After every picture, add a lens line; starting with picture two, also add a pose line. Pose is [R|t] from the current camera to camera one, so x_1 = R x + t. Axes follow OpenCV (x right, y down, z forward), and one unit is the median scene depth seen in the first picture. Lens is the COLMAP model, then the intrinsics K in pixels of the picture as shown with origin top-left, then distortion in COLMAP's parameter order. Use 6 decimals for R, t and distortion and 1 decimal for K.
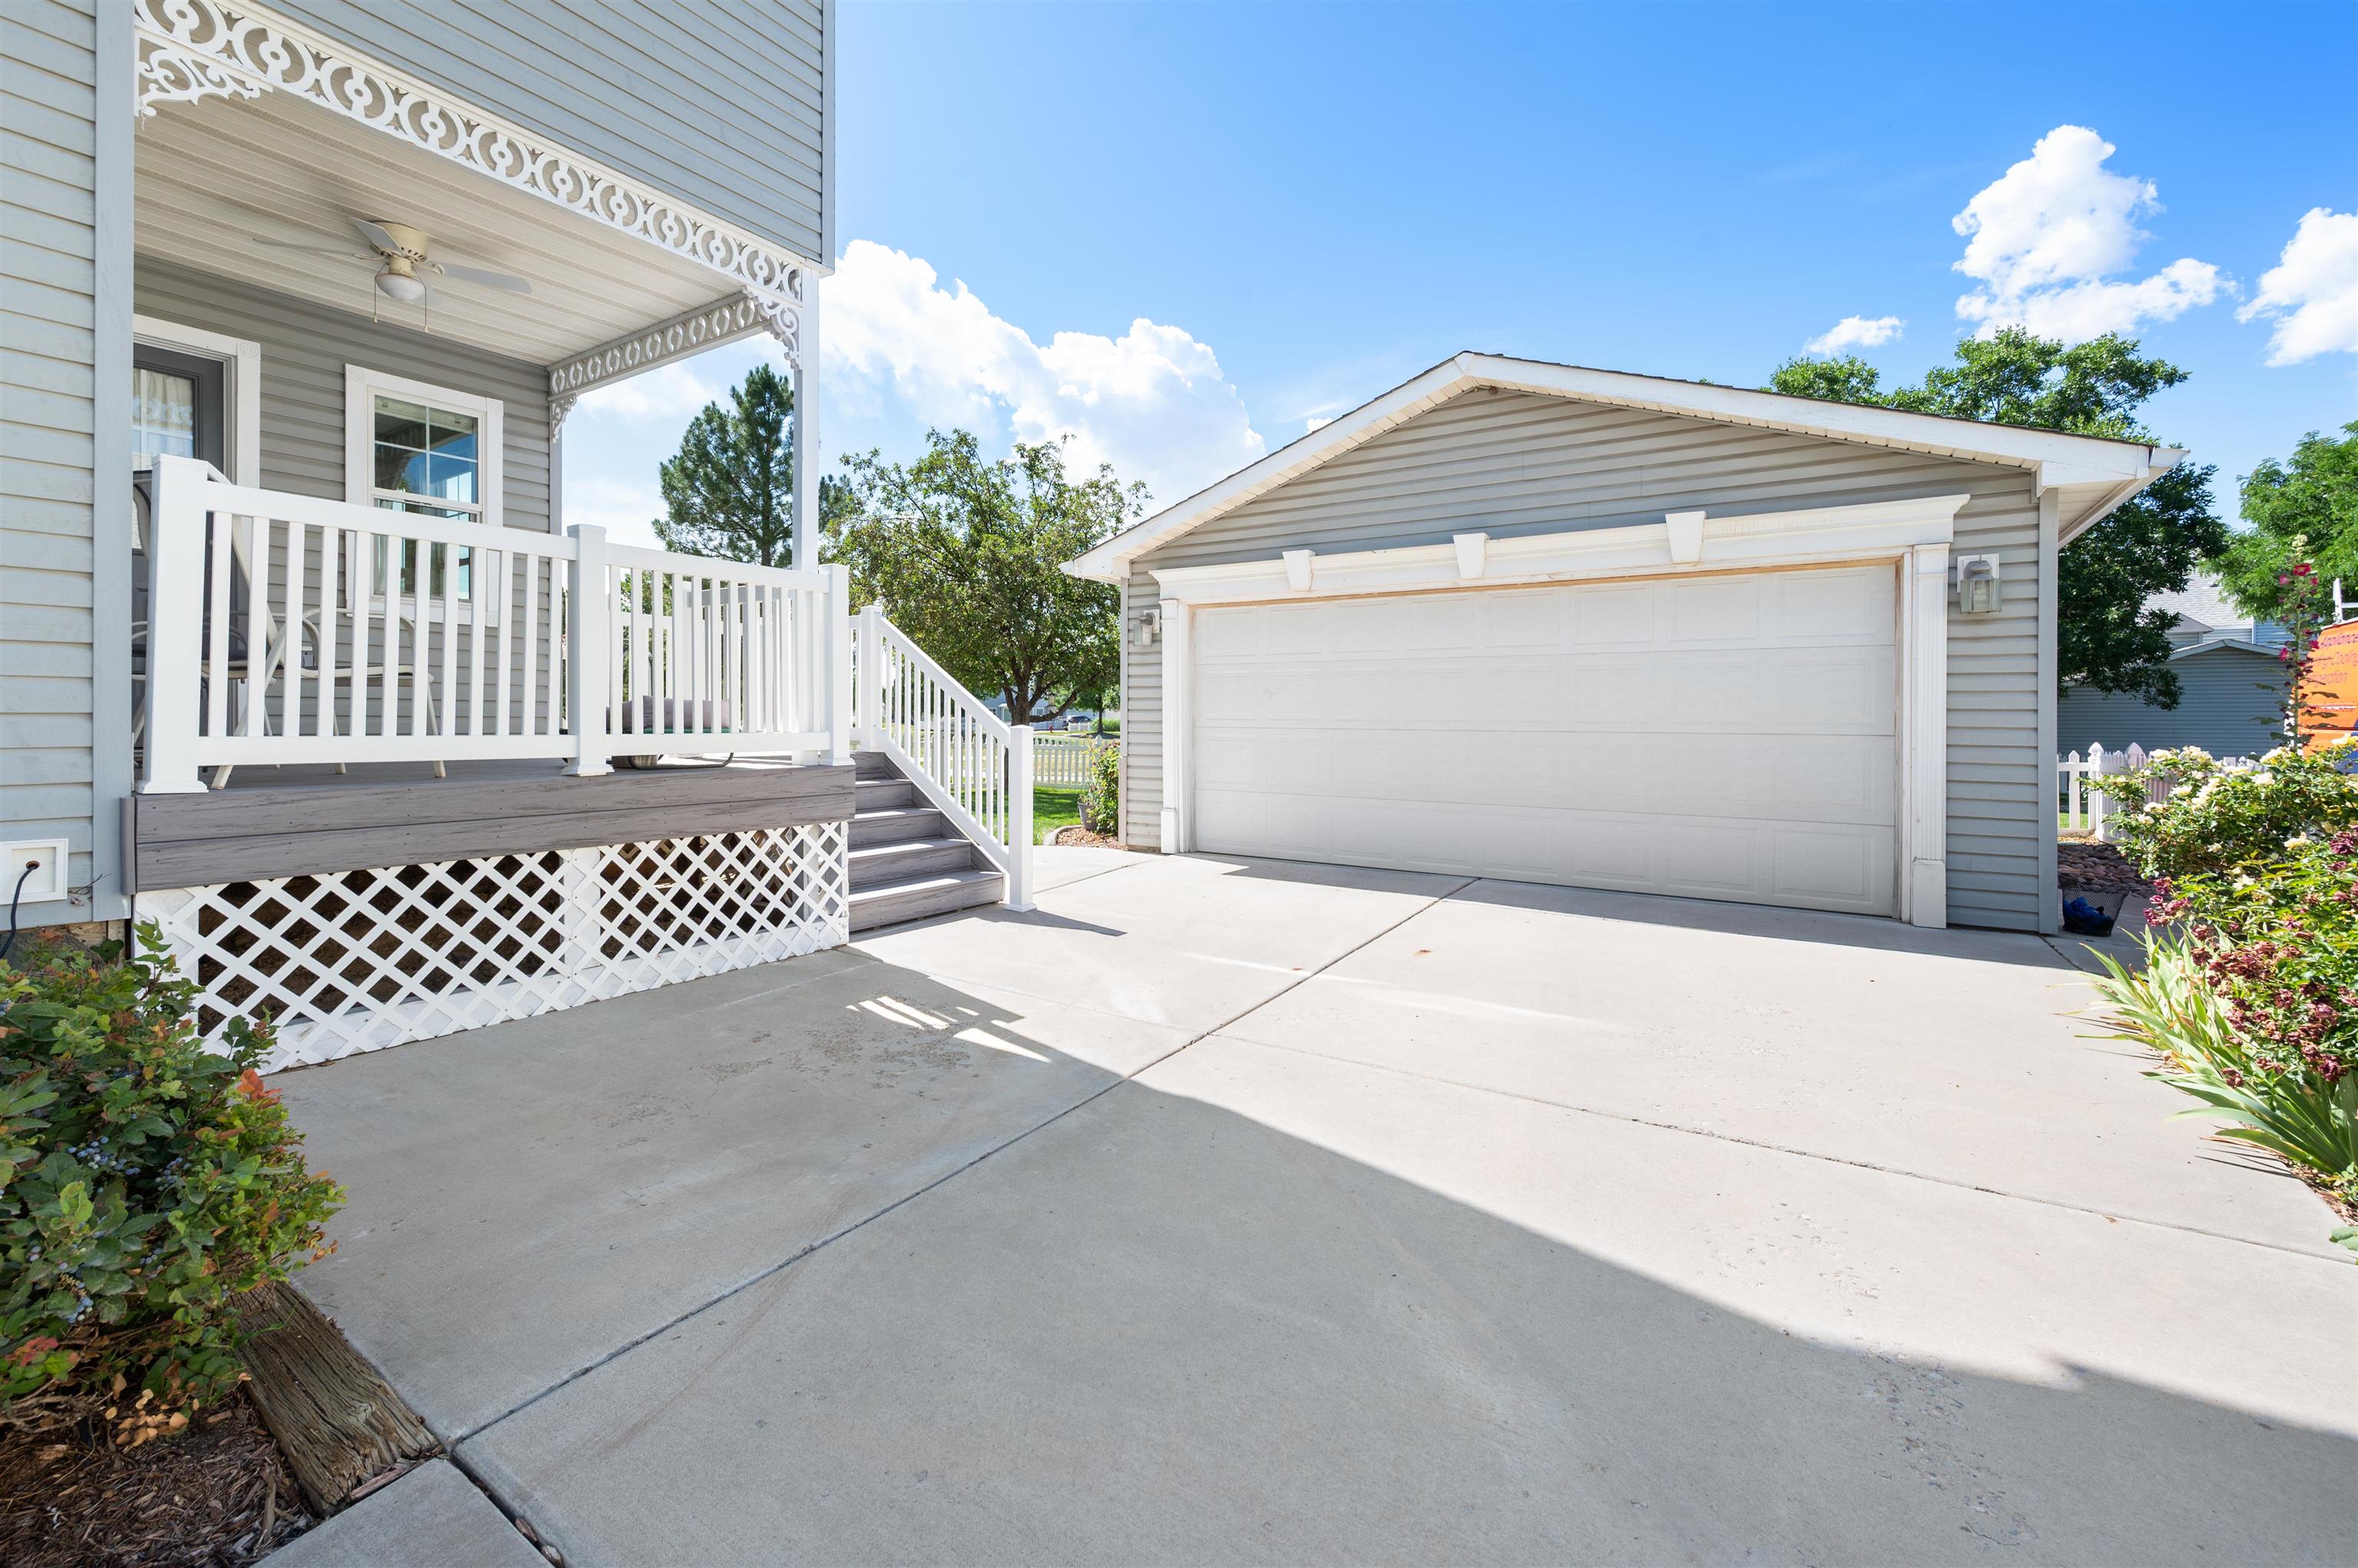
lens RADIAL K [[963.5, 0, 1185.6], [0, 963.5, 723.6], [0, 0, 1]] dist [-0.001807, -0.000383]
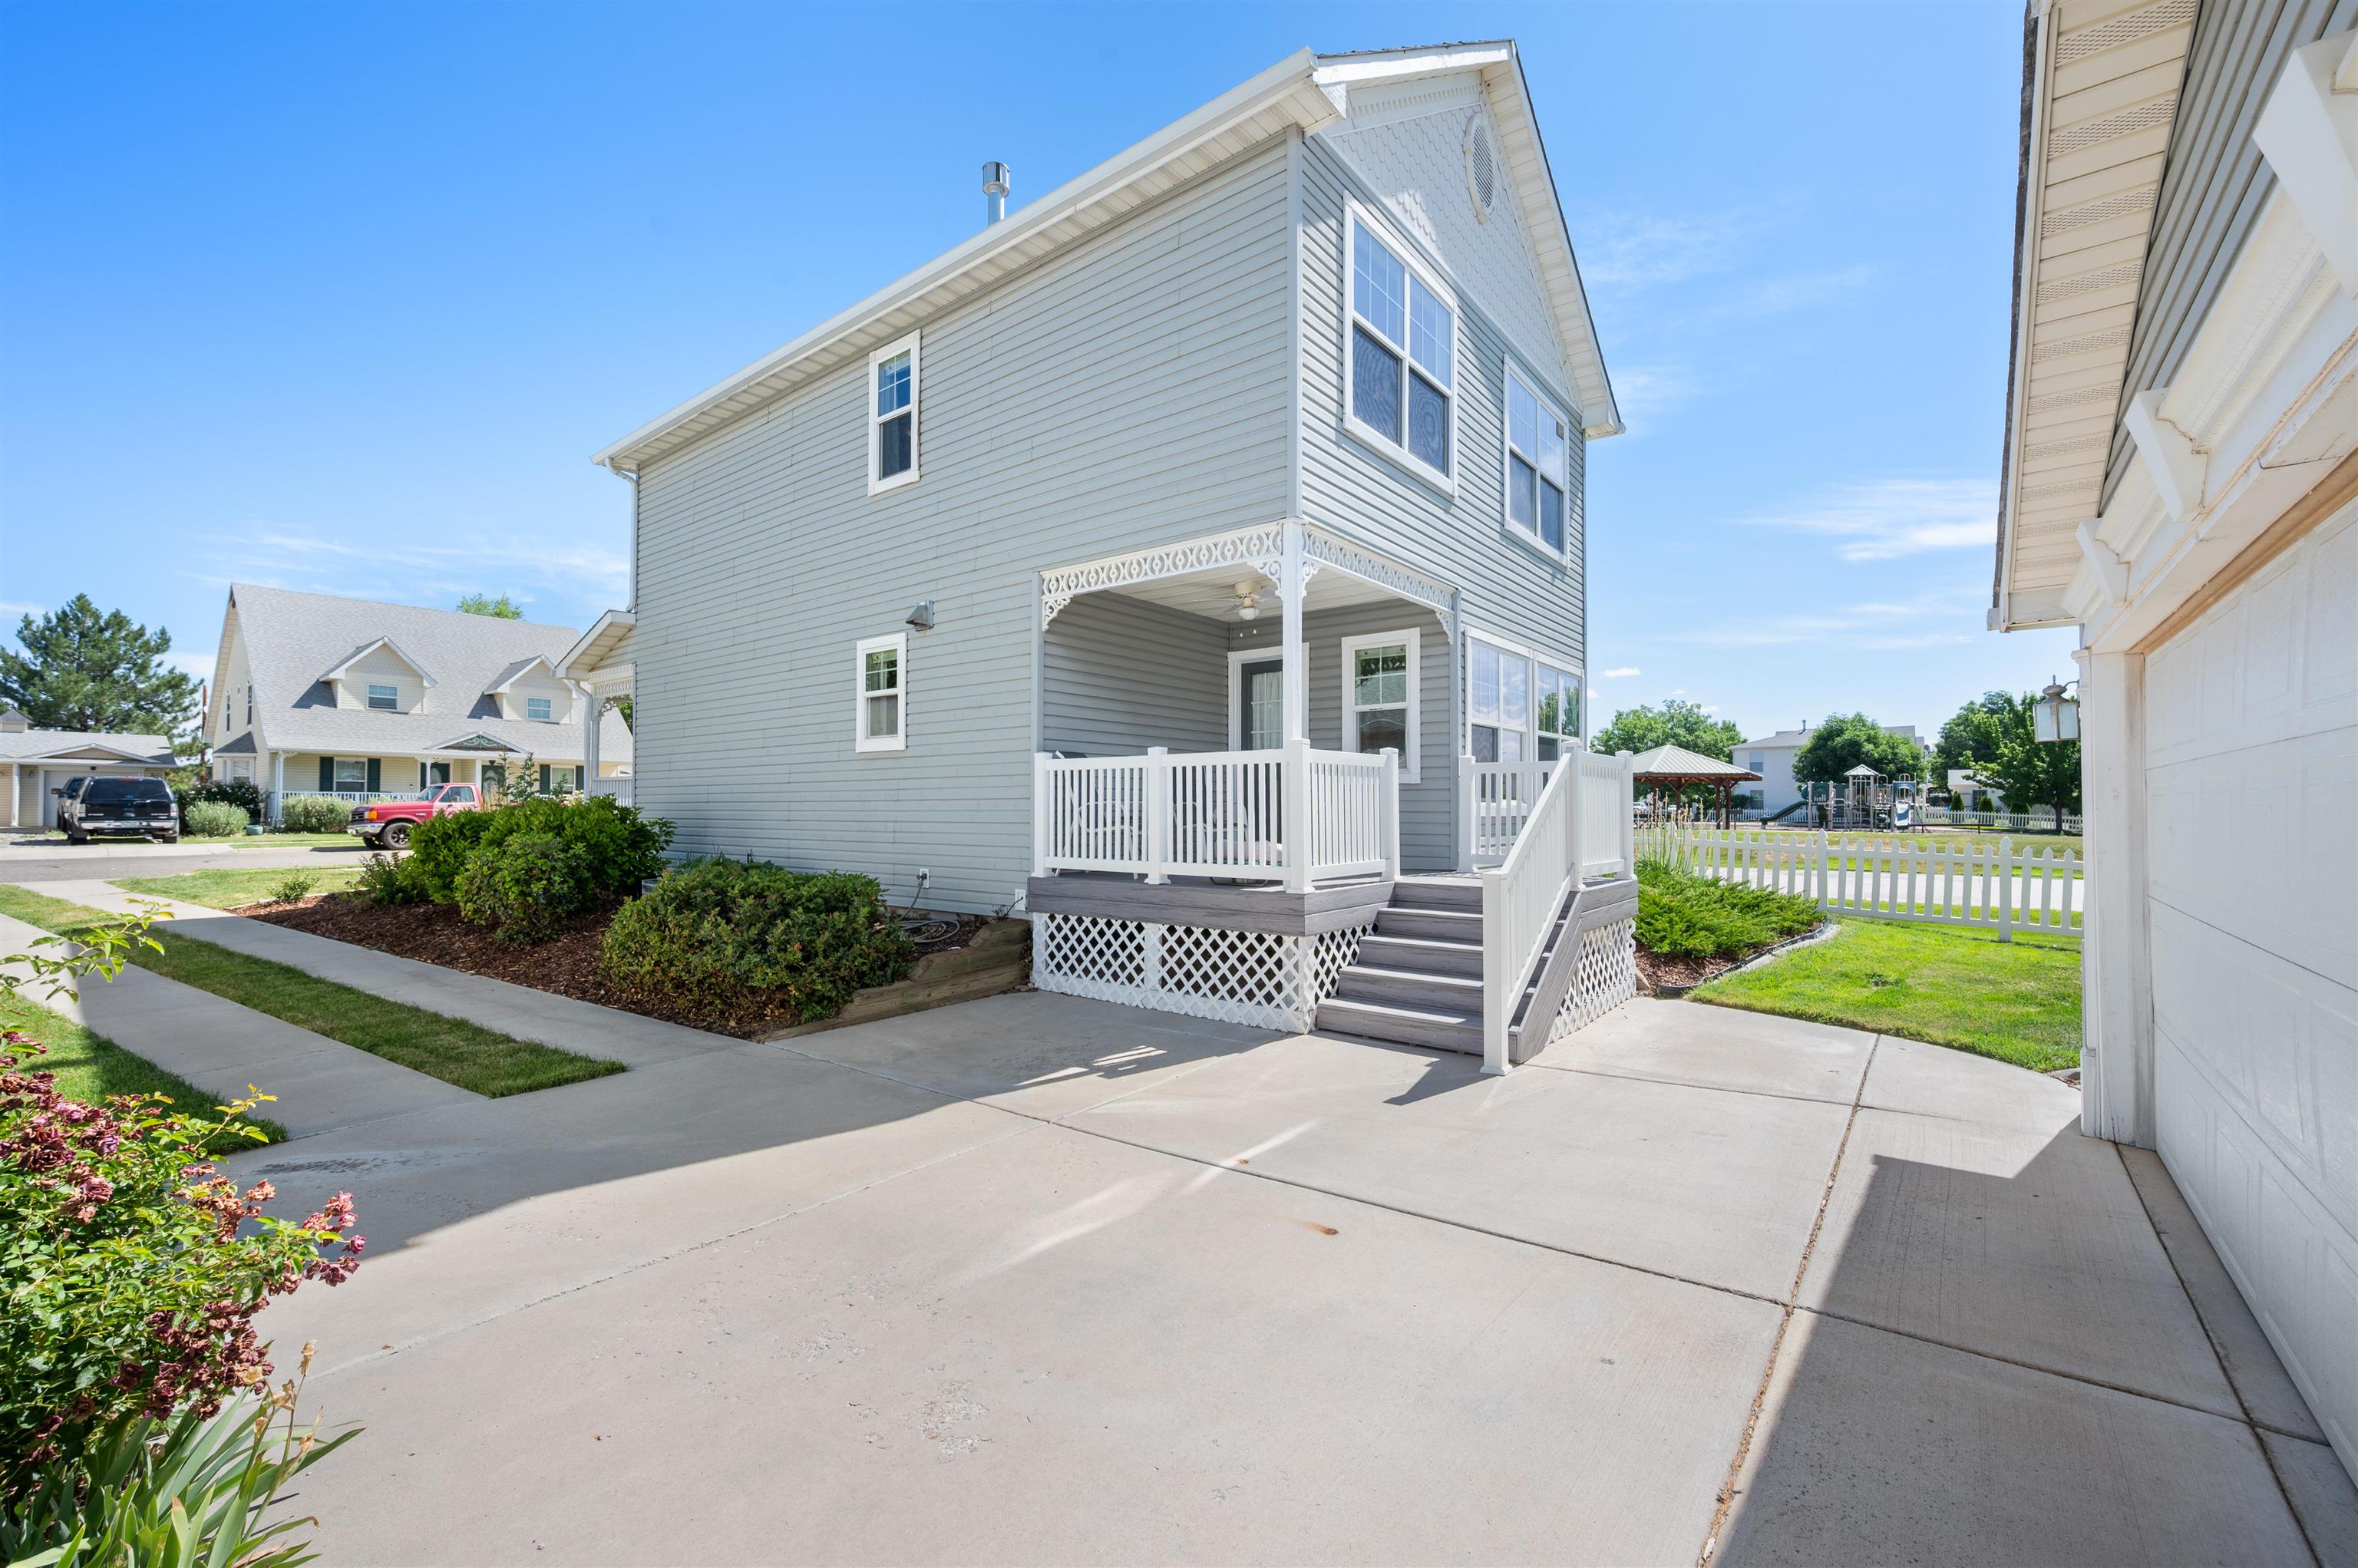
lens RADIAL K [[975.4, 0, 1179.0], [0, 975.4, 784.0], [0, 0, 1]] dist [-0.000300, -0.000166]
pose [[-0.099548, -0.035806, -0.994388, 1.272008], [-0.004648, 0.999358, -0.035520, -0.072893], [0.995022, 0.001086, -0.099650, 1.280268]]
